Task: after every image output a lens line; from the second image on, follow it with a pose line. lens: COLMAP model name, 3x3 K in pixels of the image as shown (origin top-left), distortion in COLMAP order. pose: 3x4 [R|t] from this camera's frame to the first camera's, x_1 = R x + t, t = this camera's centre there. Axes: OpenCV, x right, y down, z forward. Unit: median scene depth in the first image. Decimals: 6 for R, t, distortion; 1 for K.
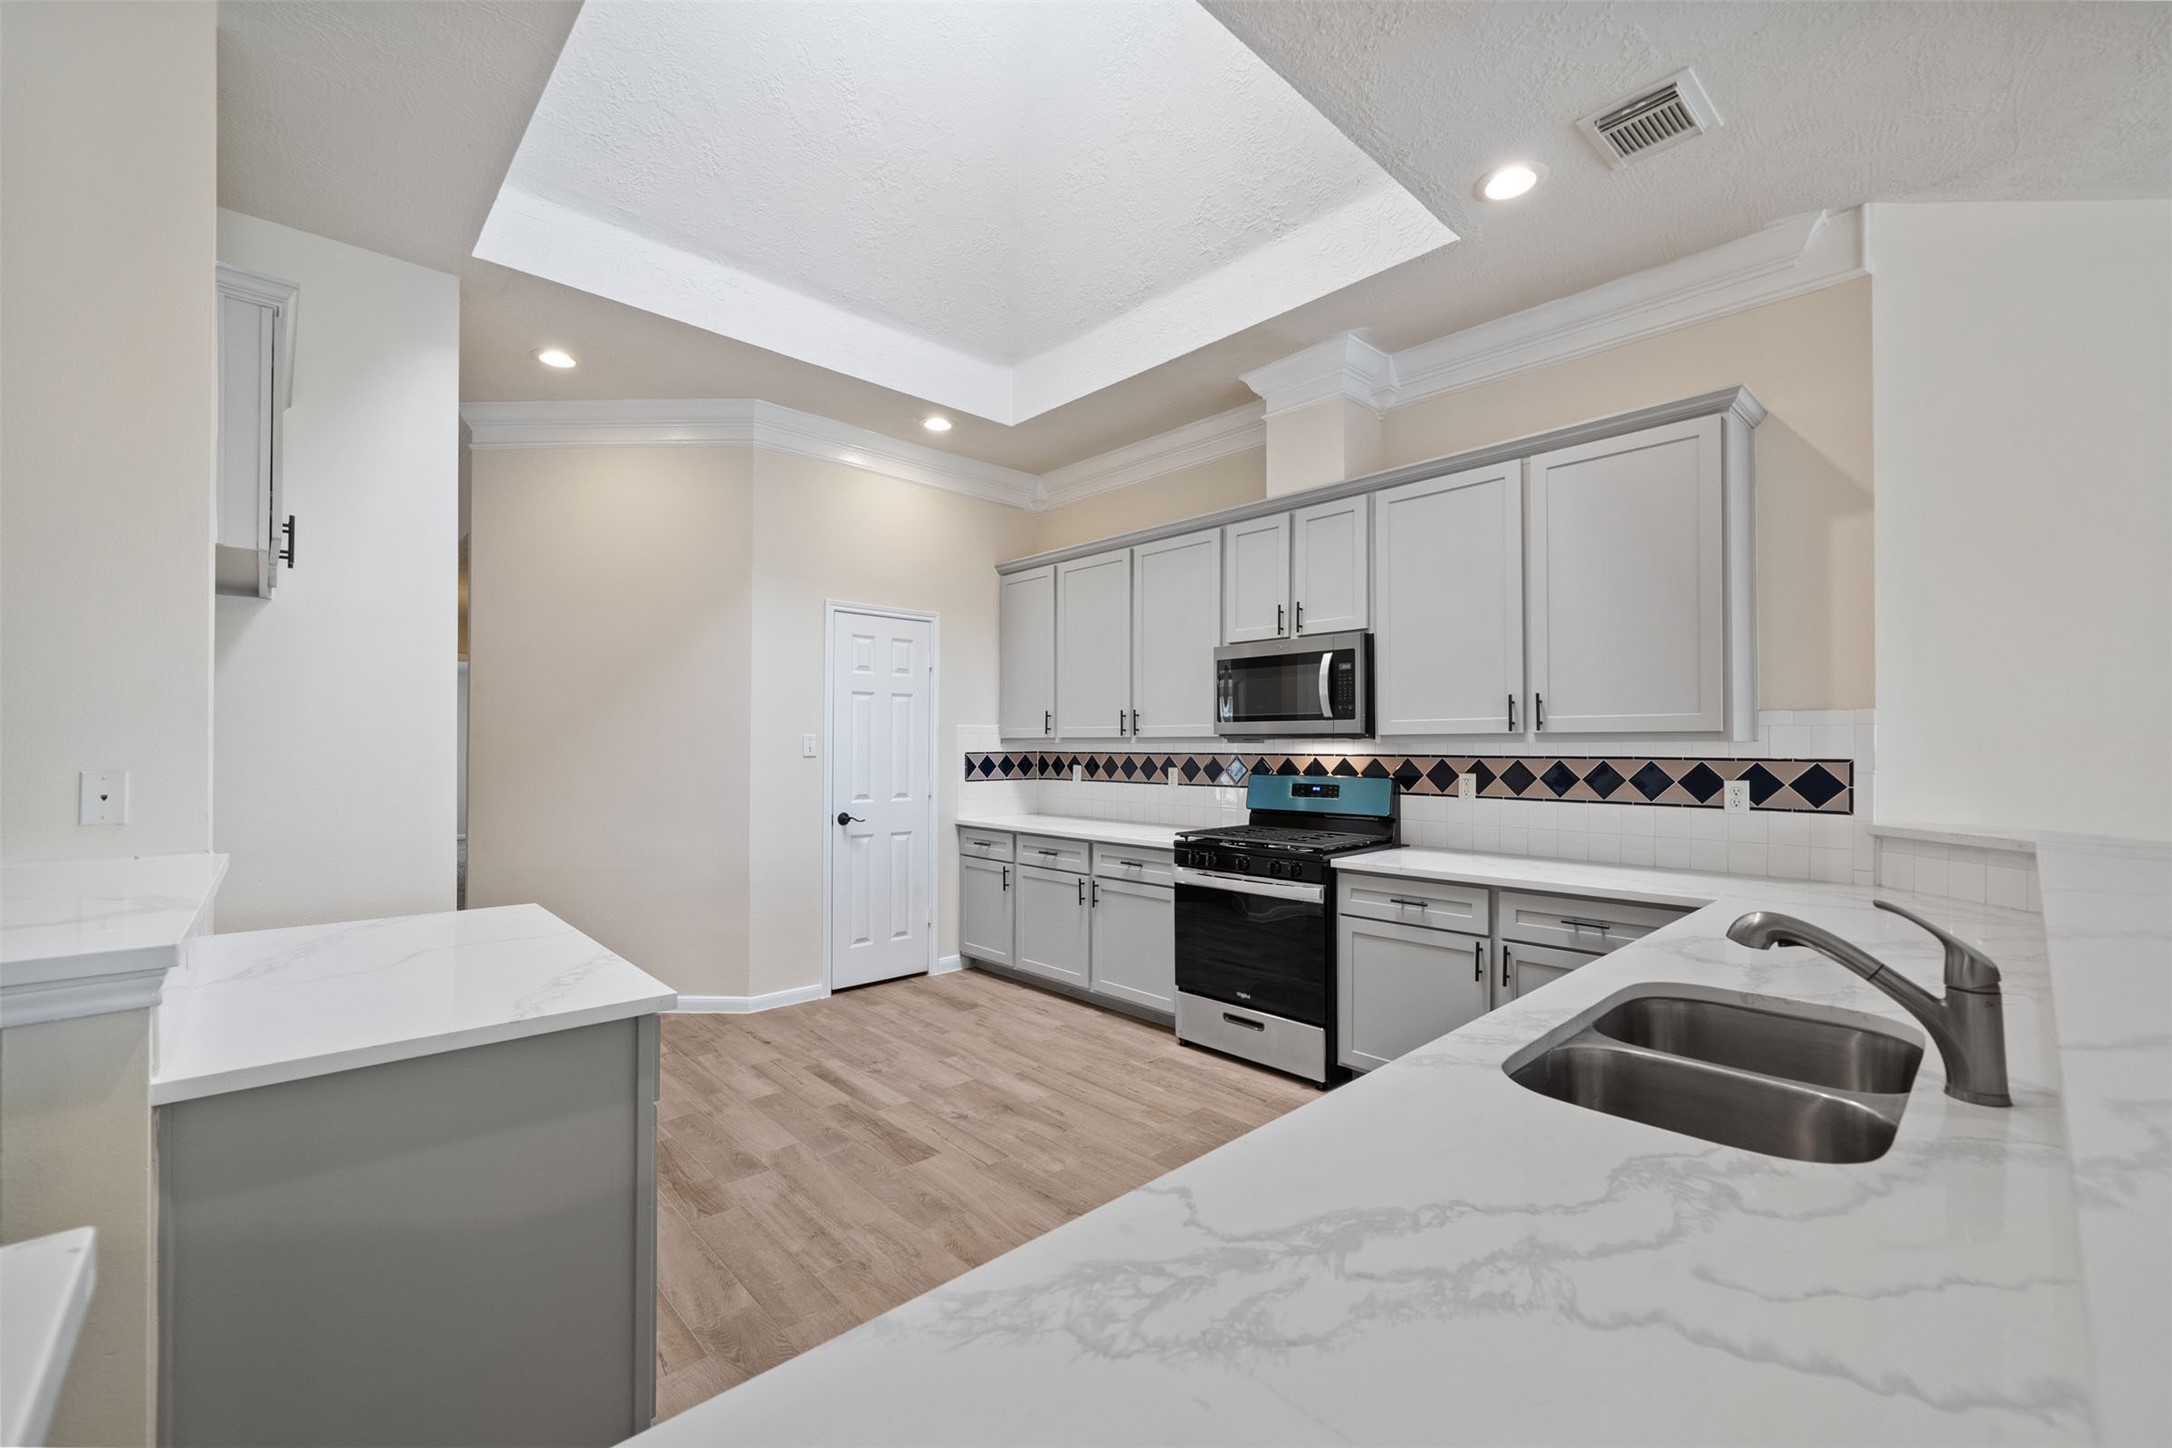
lens RADIAL K [[881.9, 0, 1066.4], [0, 881.9, 736.7], [0, 0, 1]] dist [0.000431, 0.000023]
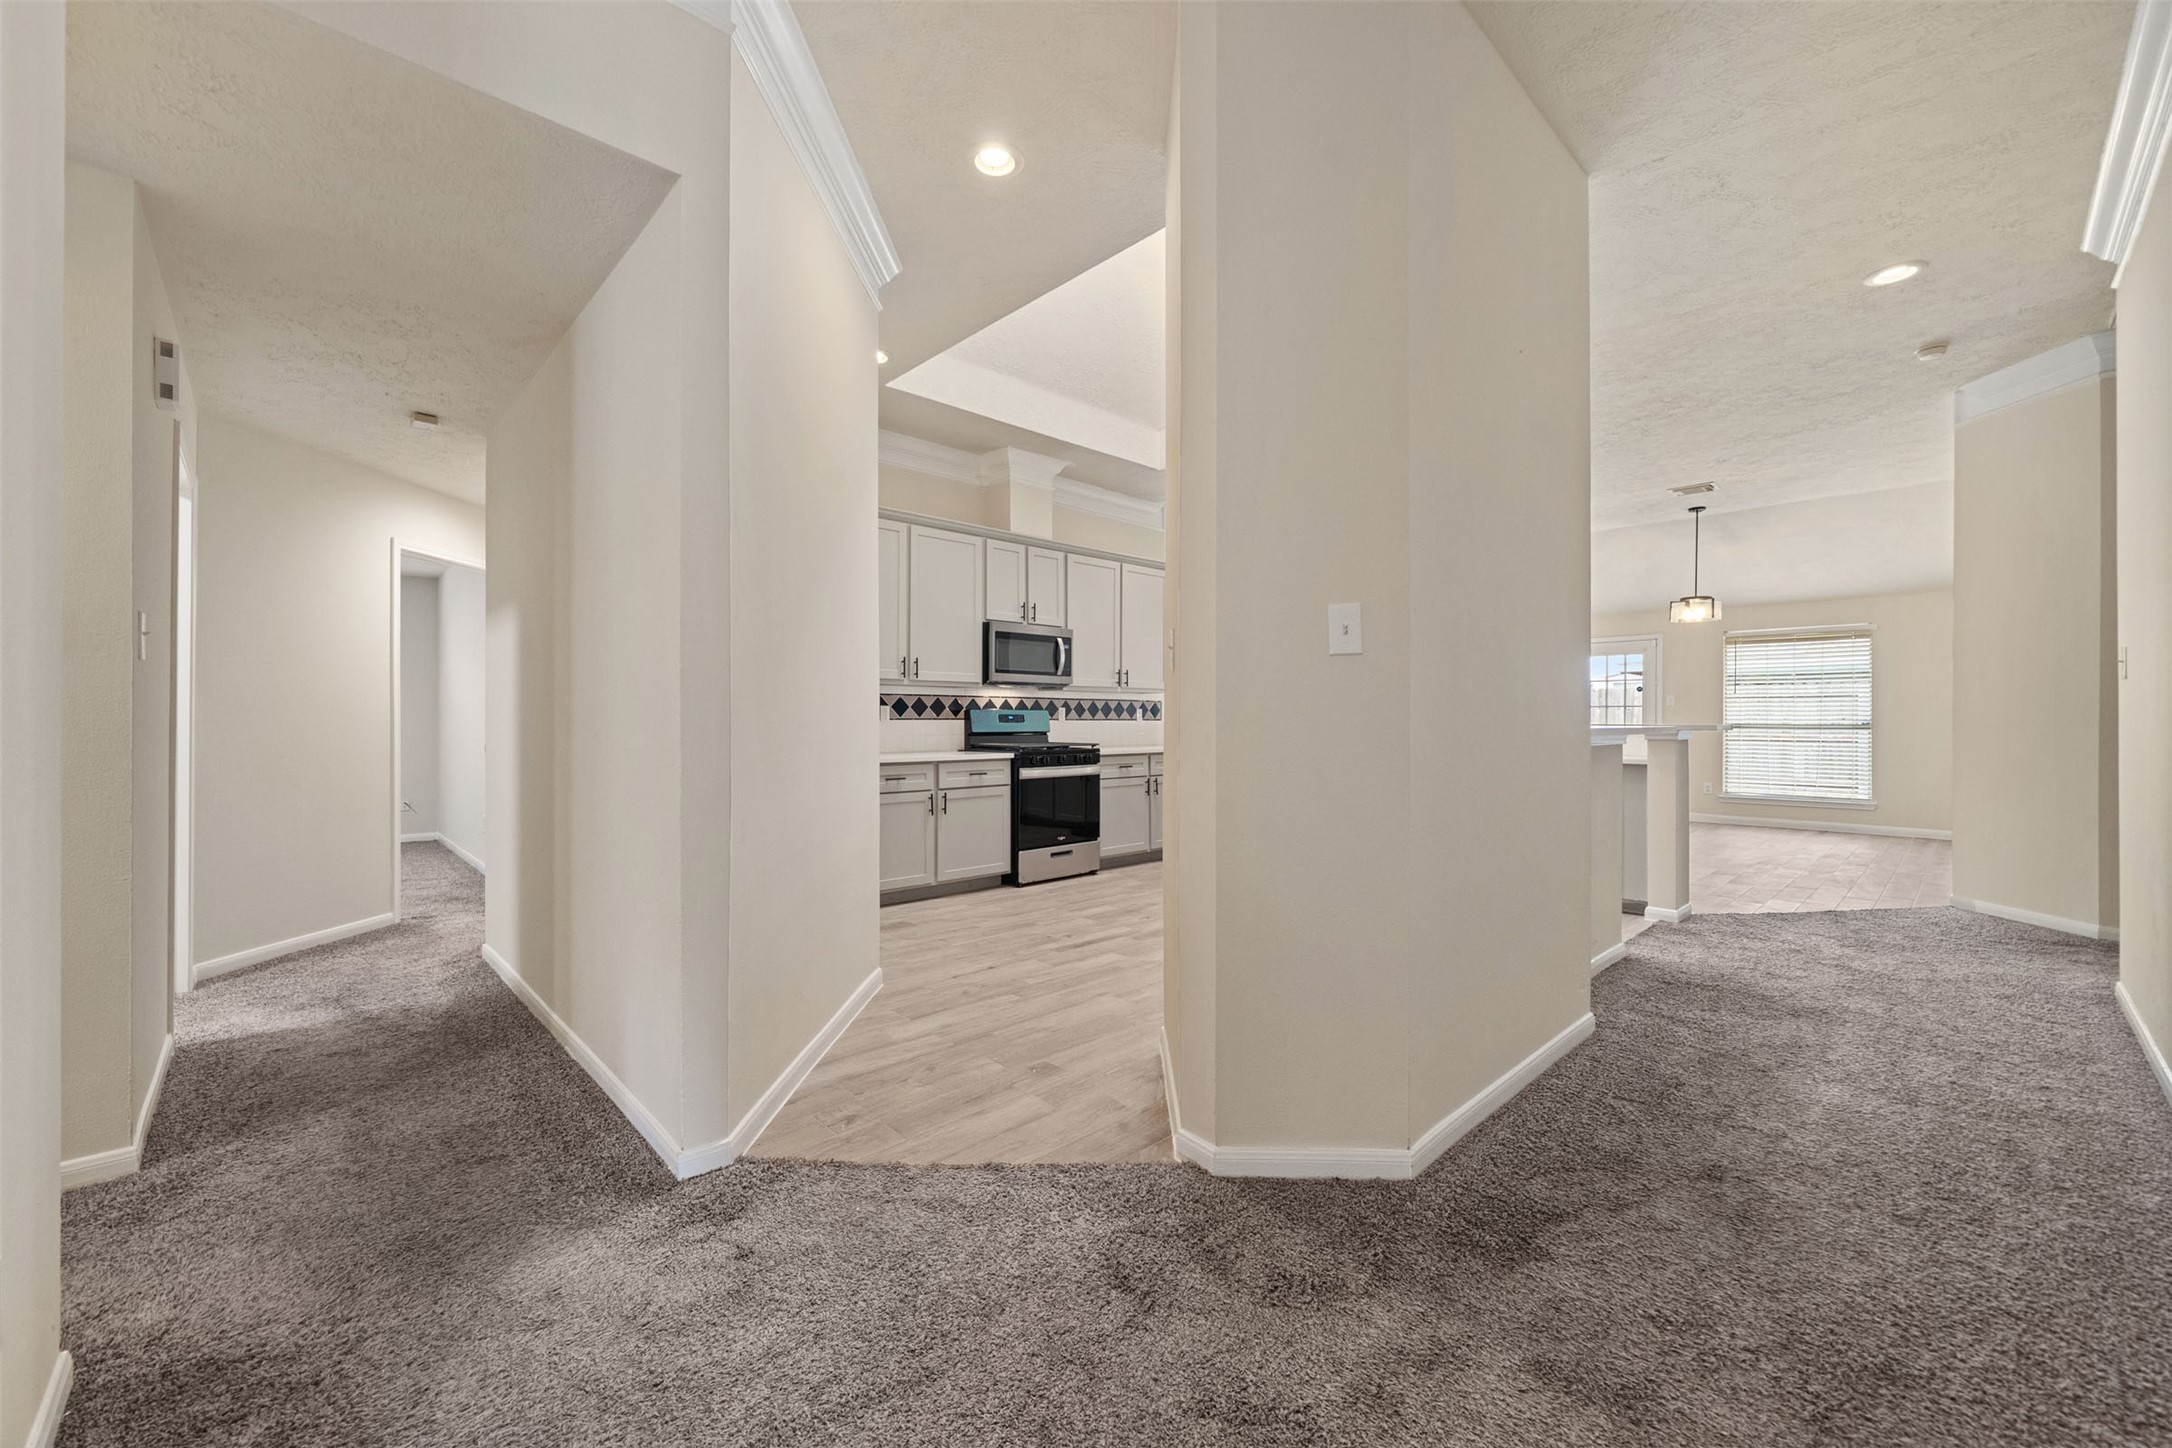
lens RADIAL K [[848.8, 0, 1089.1], [0, 848.8, 719.0], [0, 0, 1]] dist [-0.001364, -0.000113]
pose [[-0.017863, -0.000697, 0.999840, -1.402935], [-0.011657, 0.999932, 0.000489, 0.065457], [-0.999772, -0.011646, -0.017870, 0.973589]]
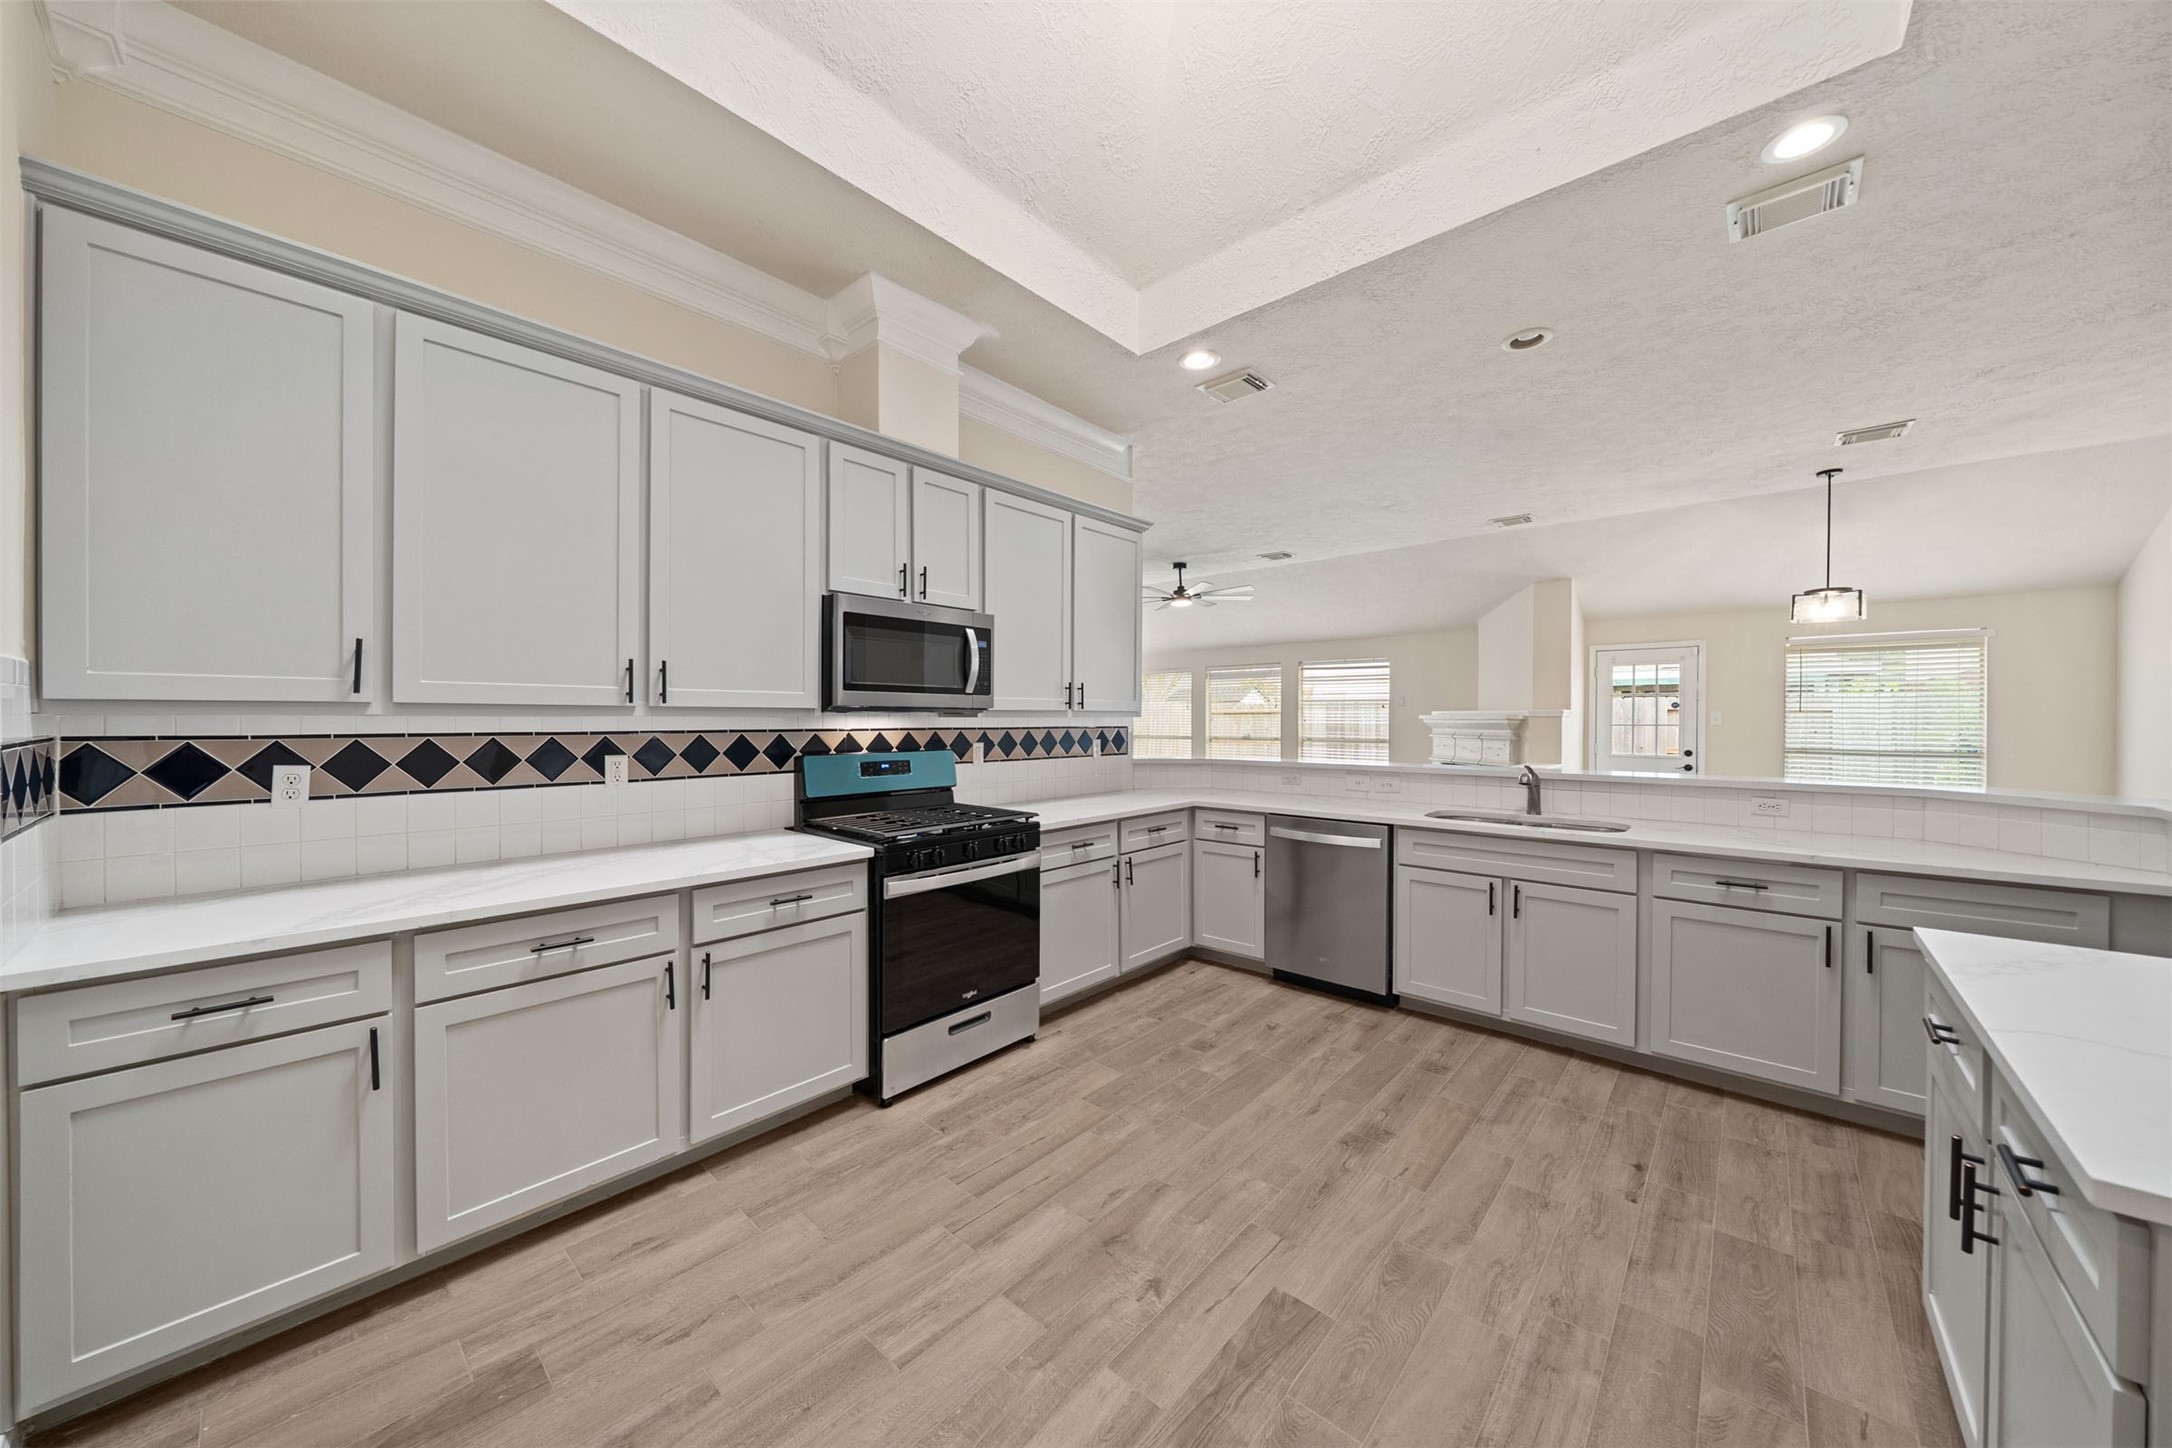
lens RADIAL K [[741.7, 0, 1086.9], [0, 741.7, 720.7], [0, 0, 1]] dist [-0.004509, -0.000004]
pose [[-0.101380, -0.005617, 0.994832, -0.569149], [-0.012878, 0.999908, 0.004333, 0.005511], [-0.994764, -0.012372, -0.101443, 0.955373]]
